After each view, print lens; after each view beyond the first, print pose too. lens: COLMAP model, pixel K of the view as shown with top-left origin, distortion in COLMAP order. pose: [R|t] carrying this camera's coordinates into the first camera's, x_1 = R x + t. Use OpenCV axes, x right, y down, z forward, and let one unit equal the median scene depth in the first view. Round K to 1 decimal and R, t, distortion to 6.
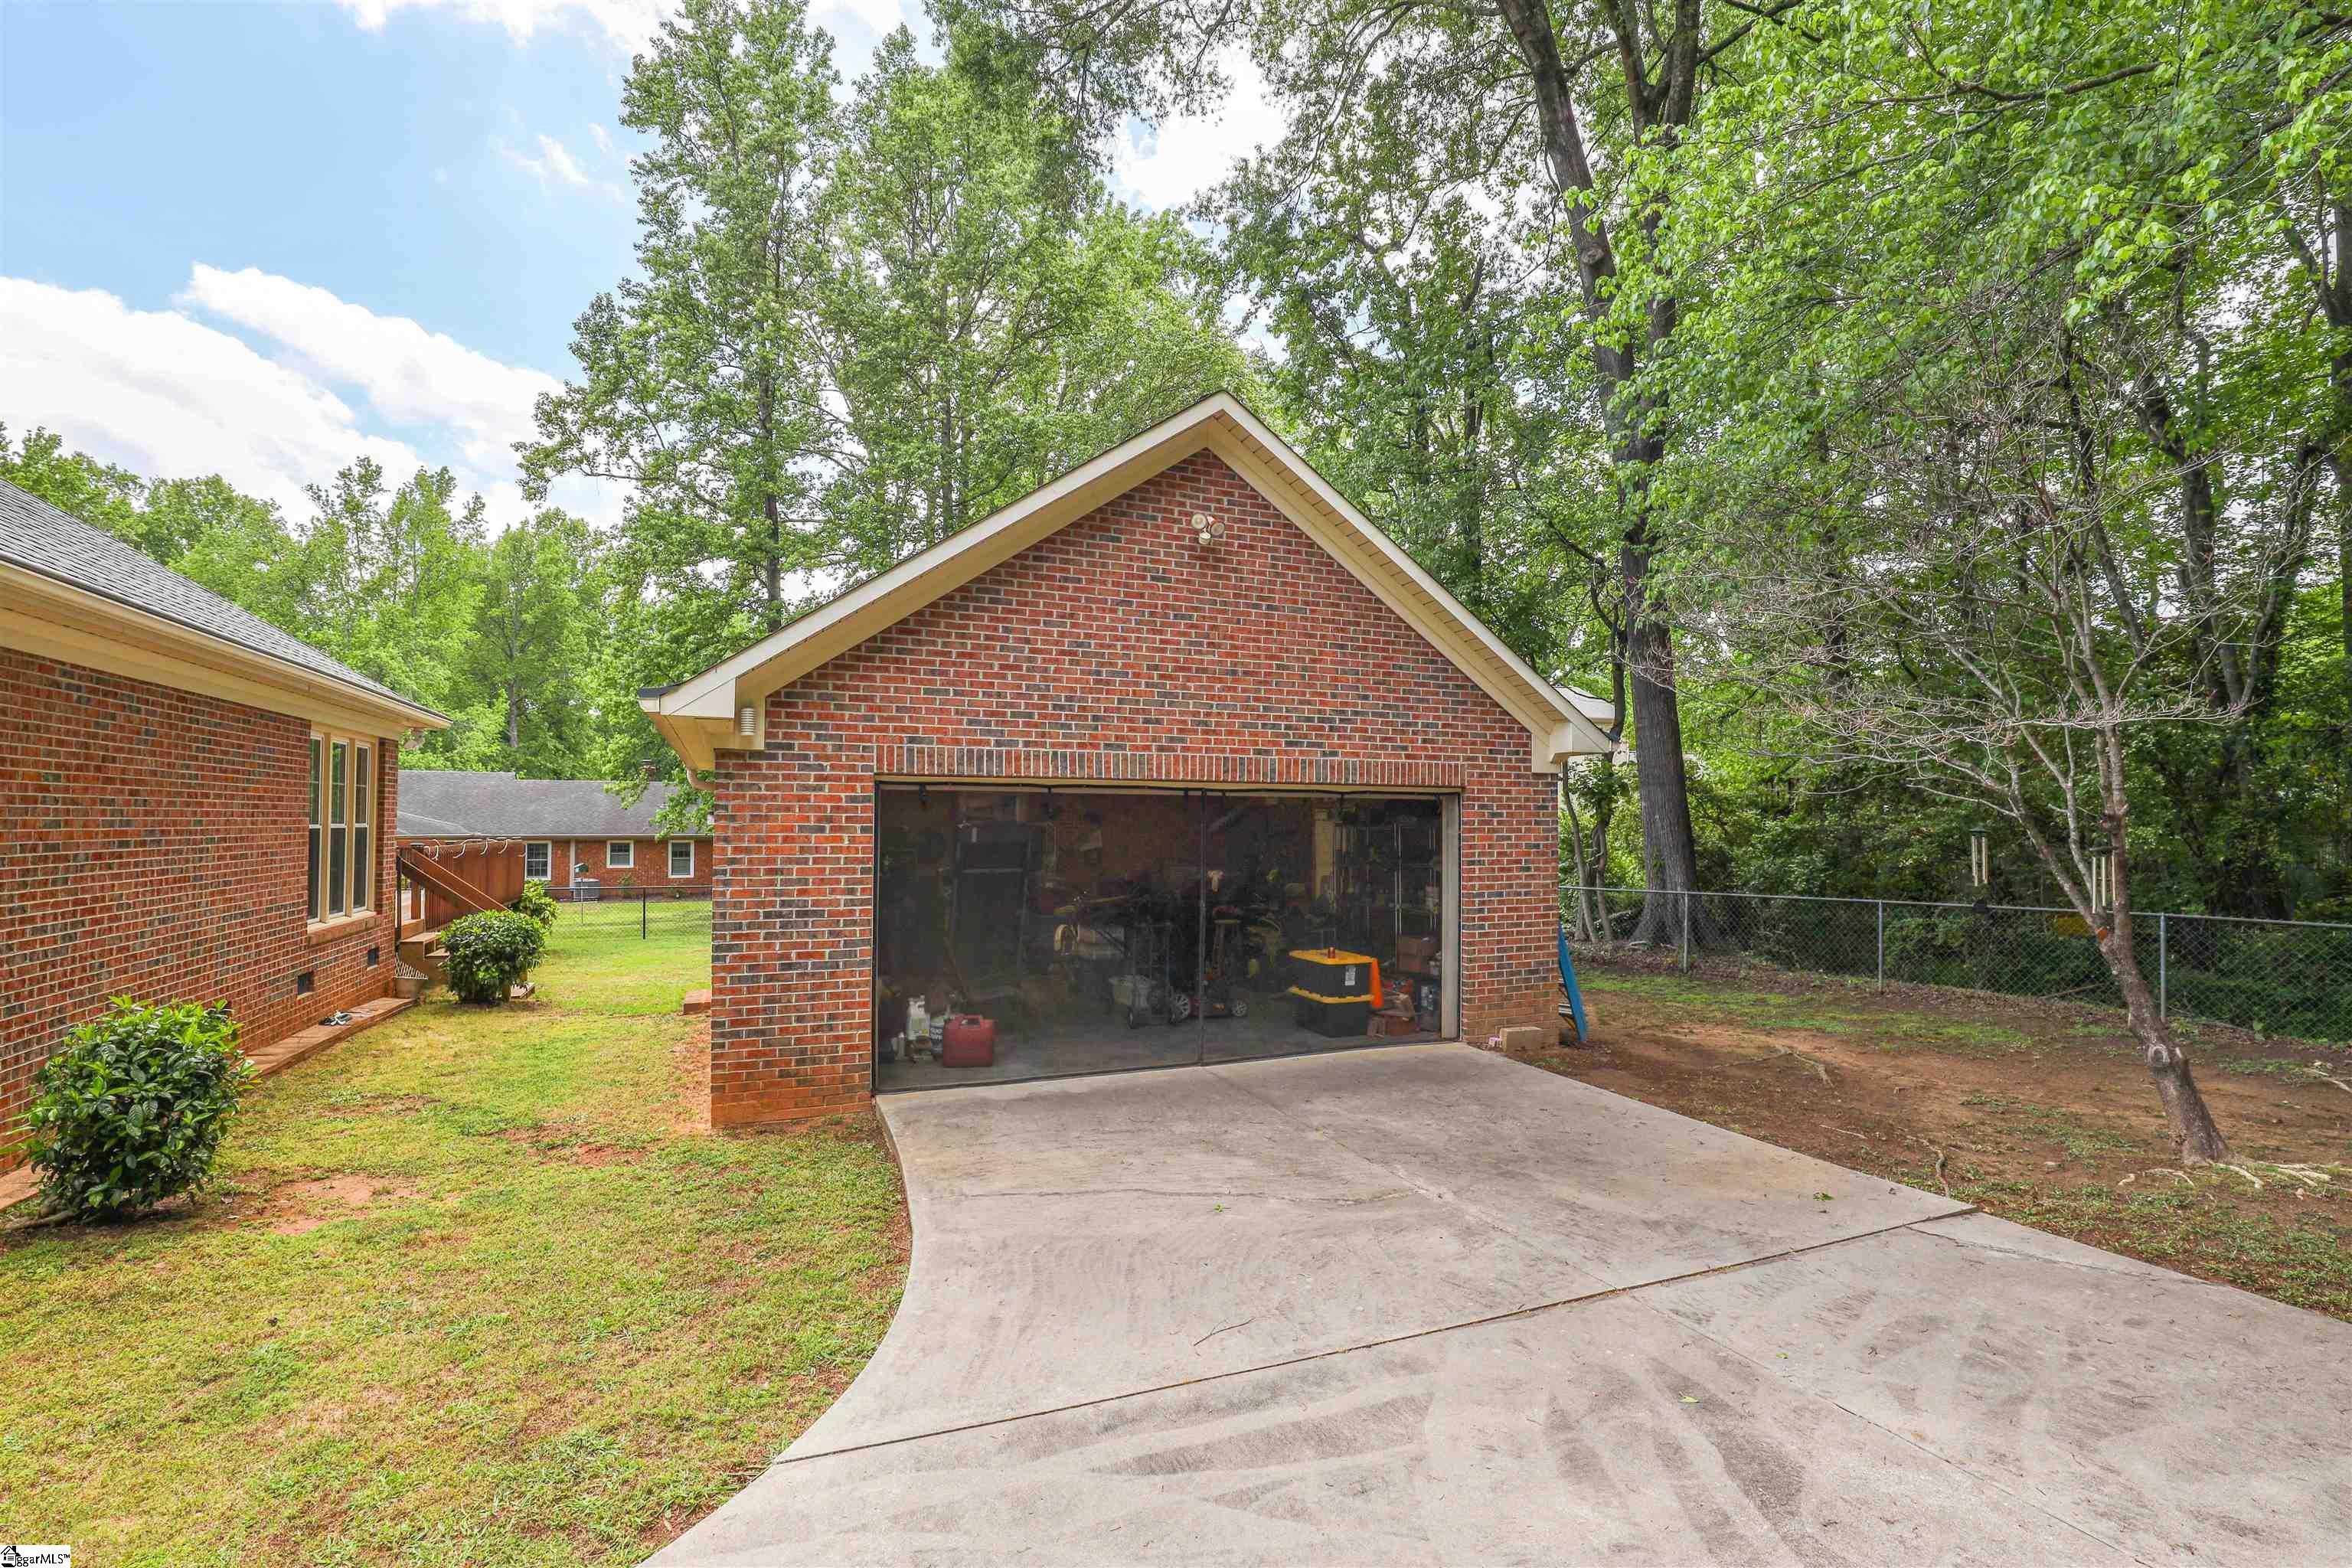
lens RADIAL K [[1075.3, 0, 1182.3], [0, 1075.3, 786.1], [0, 0, 1]] dist [-0.027655, 0.000818]
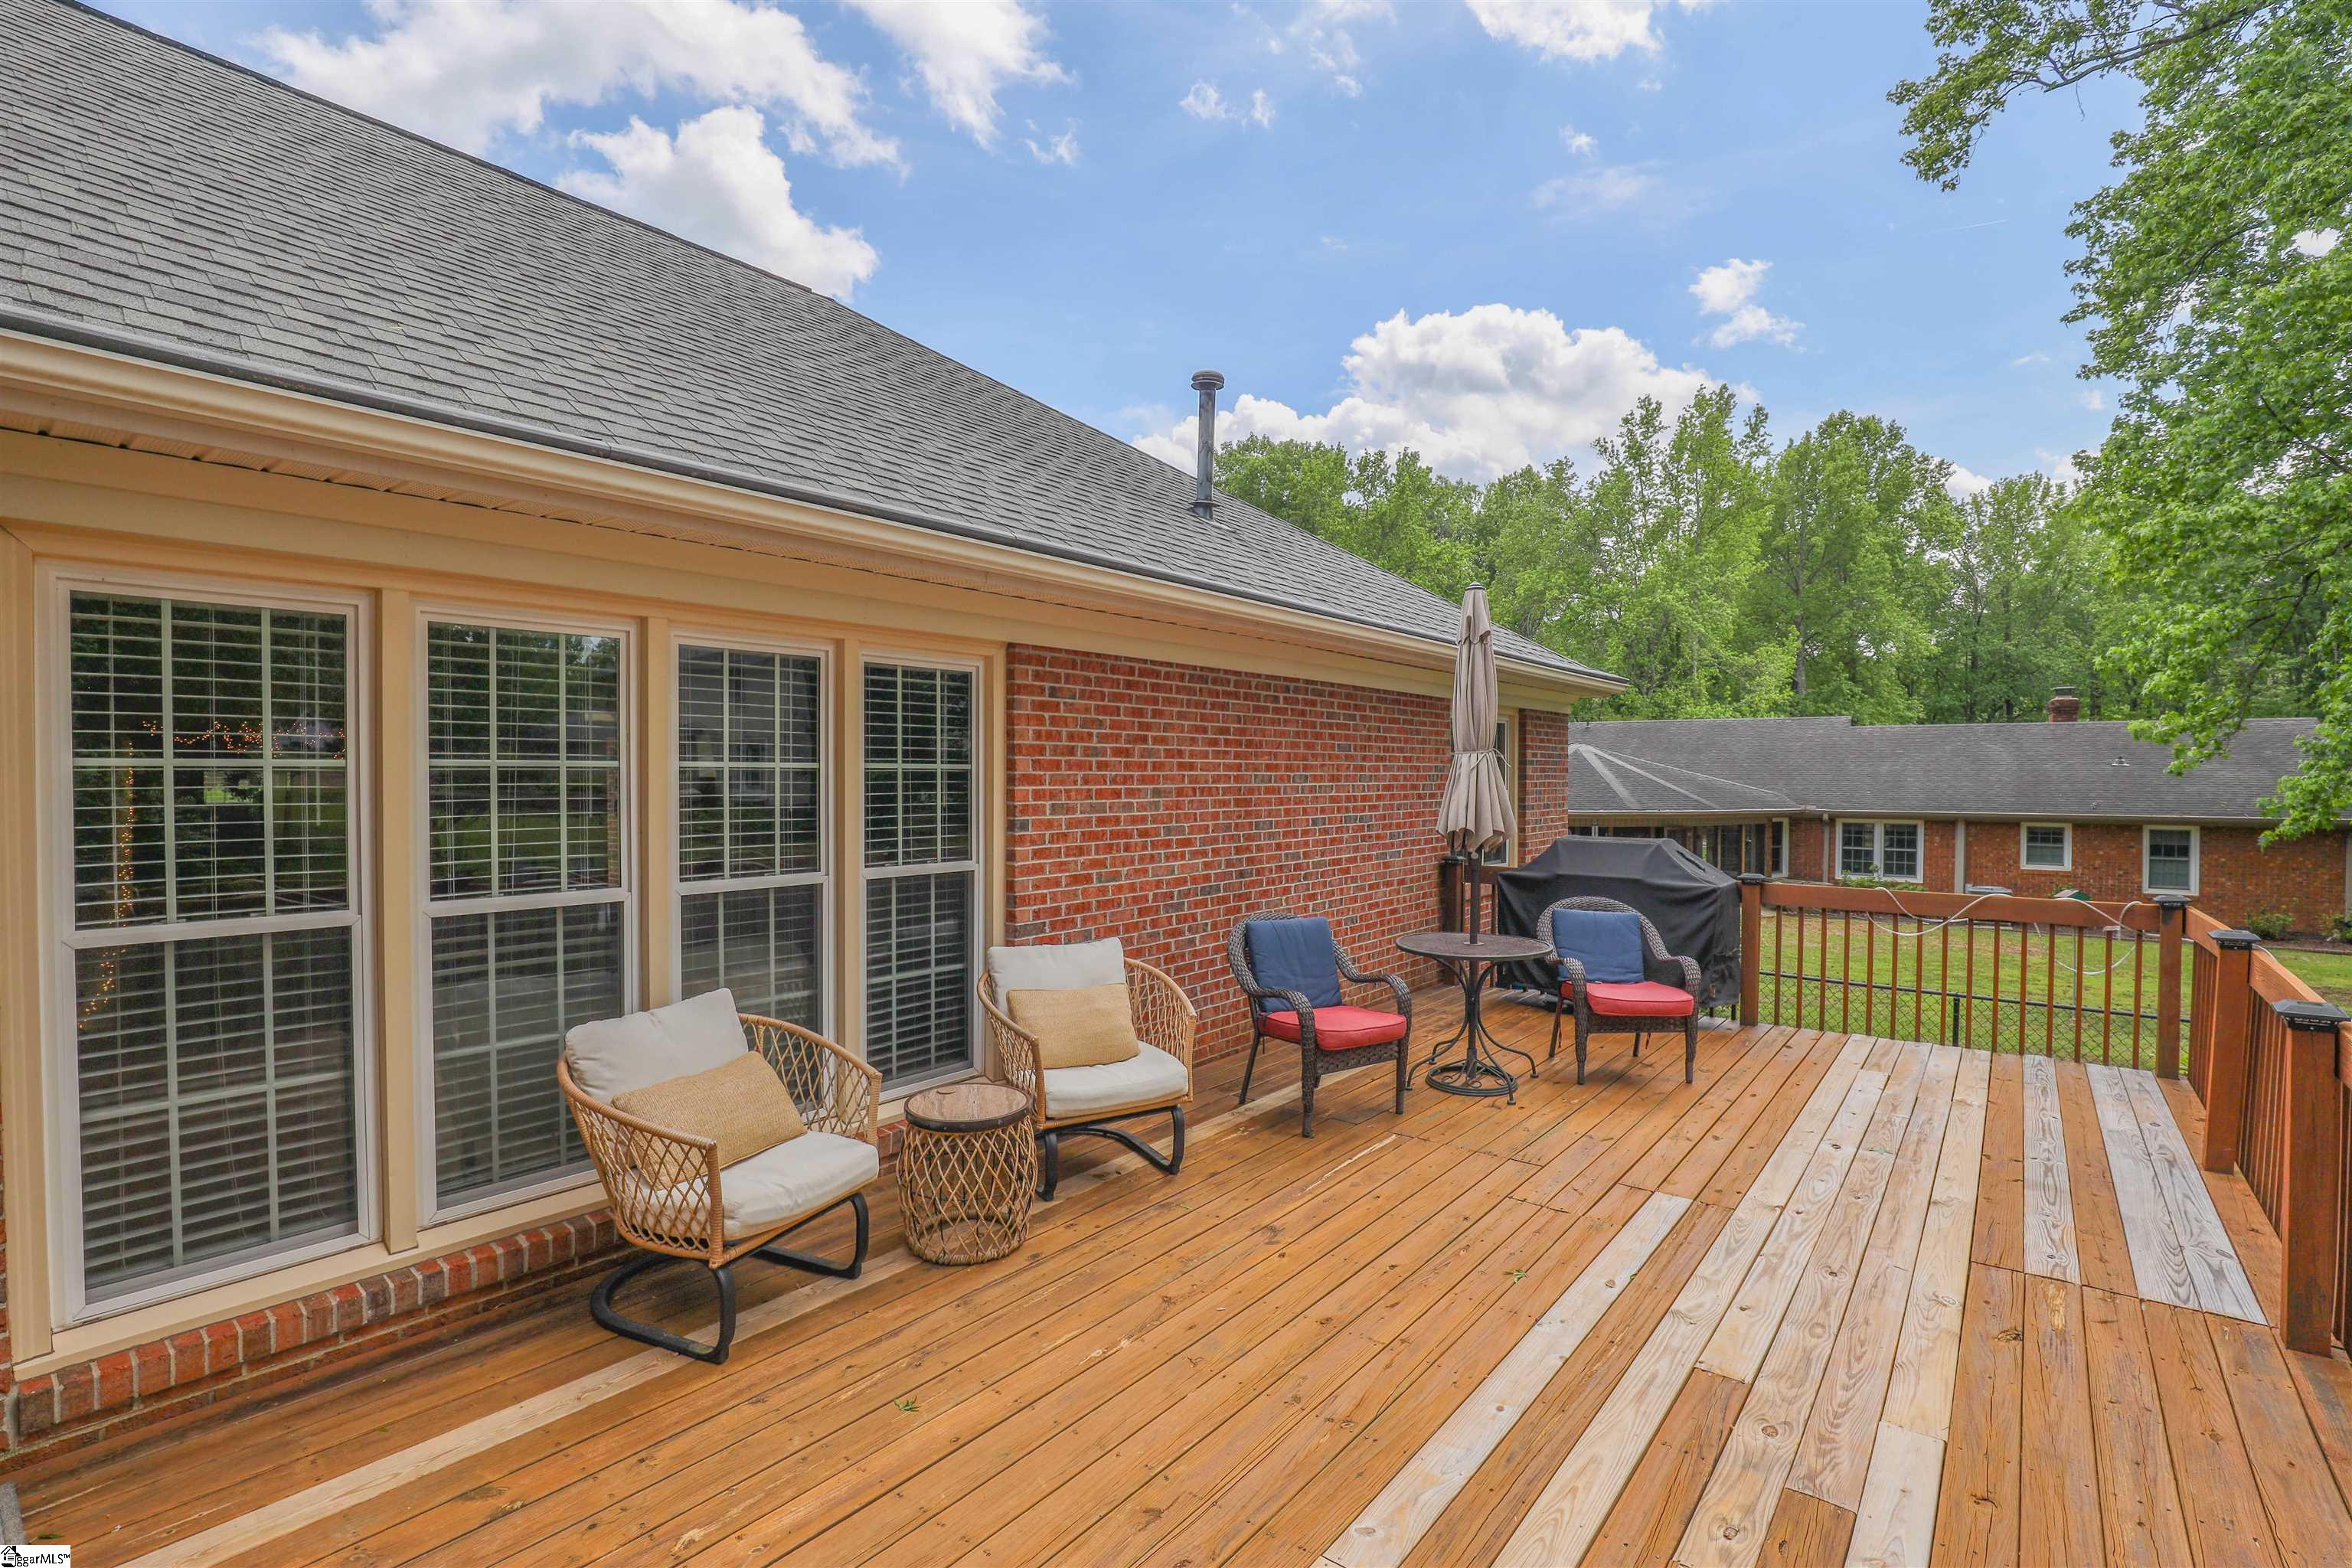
lens RADIAL K [[1075.3, 0, 1184.2], [0, 1075.3, 779.6], [0, 0, 1]] dist [-0.027655, 0.000818]
pose [[0.480699, 0.007383, -0.876855, -0.173550], [0.026325, 0.999392, 0.022847, 0.001070], [0.876490, -0.034066, 0.480212, 0.217893]]
